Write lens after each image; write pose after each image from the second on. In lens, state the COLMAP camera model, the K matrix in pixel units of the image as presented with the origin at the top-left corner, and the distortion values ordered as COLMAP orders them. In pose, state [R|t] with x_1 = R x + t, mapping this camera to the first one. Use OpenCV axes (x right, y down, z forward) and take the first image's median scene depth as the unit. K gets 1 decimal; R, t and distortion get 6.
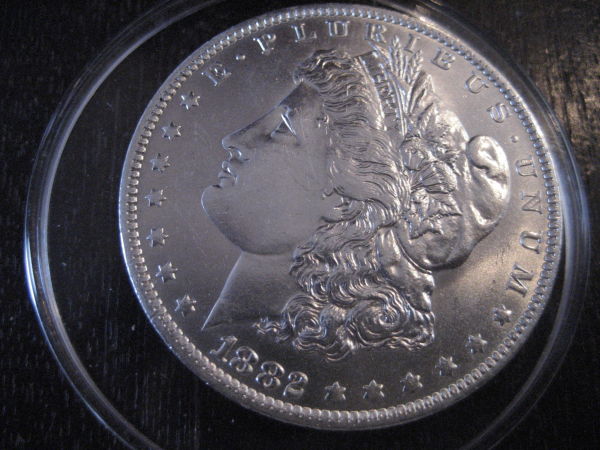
lens RADIAL K [[589.8, 0, 300.0], [0, 589.8, 225.0], [0, 0, 1]] dist [-0.071255, -0.001601]
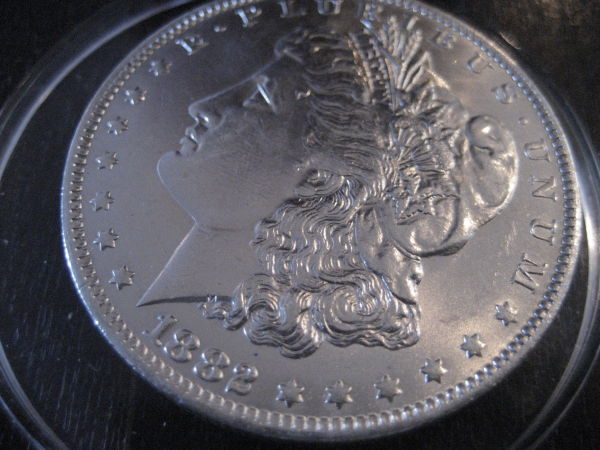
lens RADIAL K [[589.8, 0, 300.0], [0, 589.8, 225.0], [0, 0, 1]] dist [-0.071255, -0.001601]
pose [[0.996978, 0.047798, -0.061242, 0.099883], [-0.057693, 0.983471, -0.171628, 0.178905], [0.052026, 0.174642, 0.983256, 0.161652]]
